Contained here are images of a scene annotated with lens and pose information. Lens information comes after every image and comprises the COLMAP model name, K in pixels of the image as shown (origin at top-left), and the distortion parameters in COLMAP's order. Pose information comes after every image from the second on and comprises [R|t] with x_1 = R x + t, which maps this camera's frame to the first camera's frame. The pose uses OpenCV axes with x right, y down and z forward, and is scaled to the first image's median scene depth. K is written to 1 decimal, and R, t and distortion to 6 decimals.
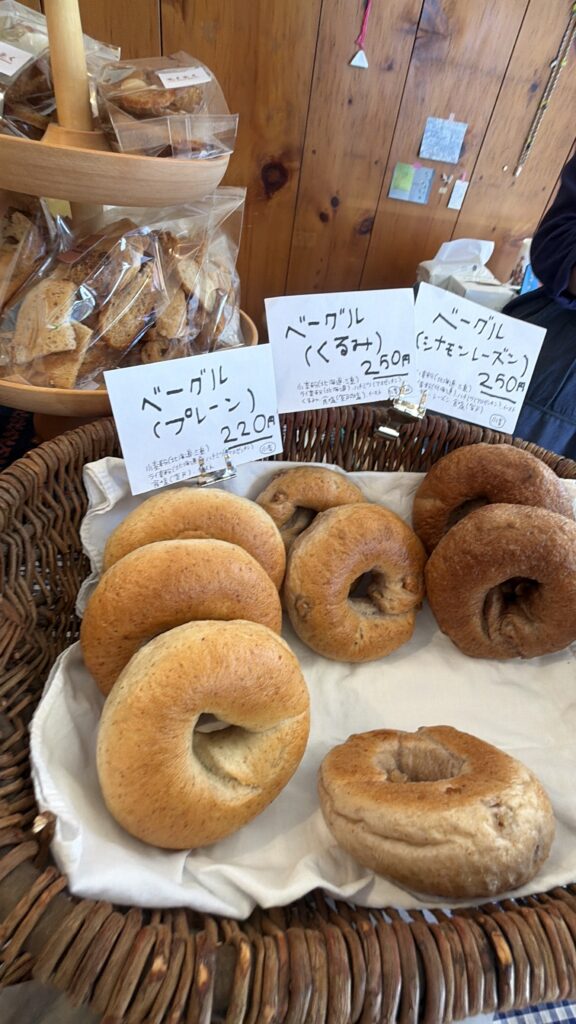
lens RADIAL K [[459.5, 0, 288.0], [0, 459.5, 512.0], [0, 0, 1]] dist [-0.000299, 0.000163]
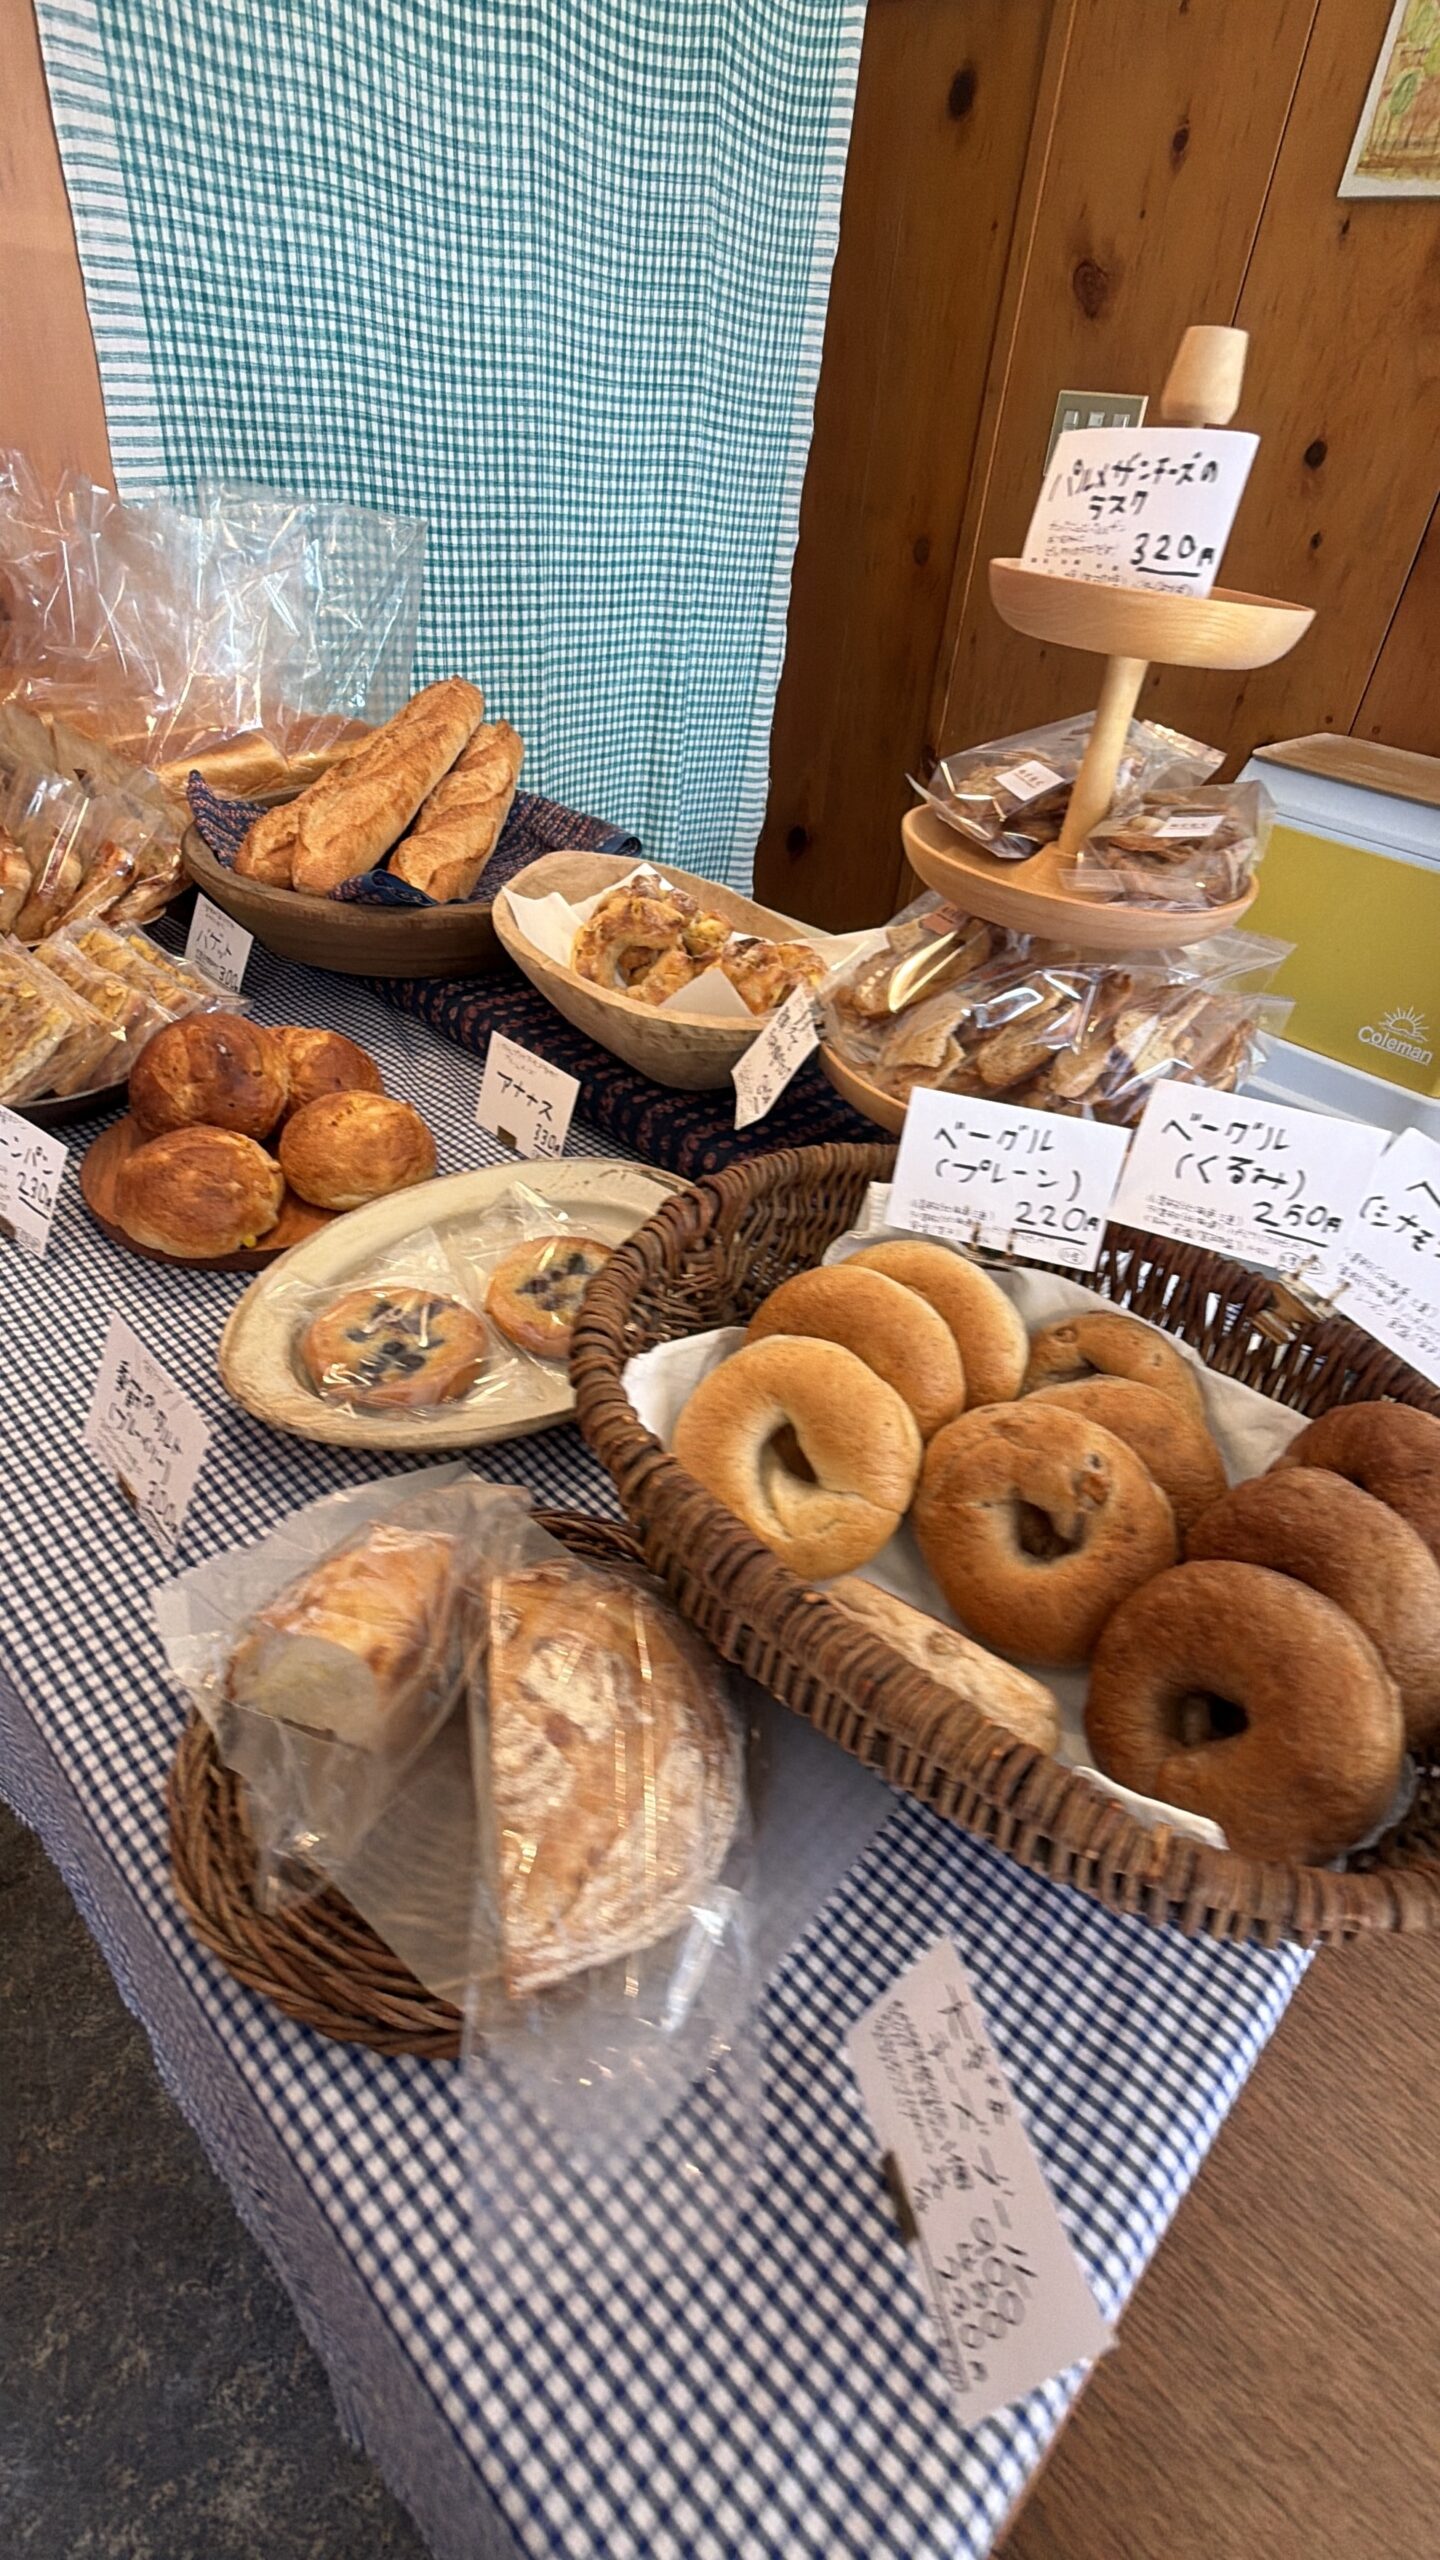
lens RADIAL K [[1148.9, 0, 720.0], [0, 1148.9, 1280.0], [0, 0, 1]] dist [-0.000299, 0.000163]
pose [[0.623296, 0.395034, -0.674871, 0.854004], [-0.533162, 0.846009, 0.002793, 0.186403], [0.572050, 0.358074, 0.737931, -0.651579]]
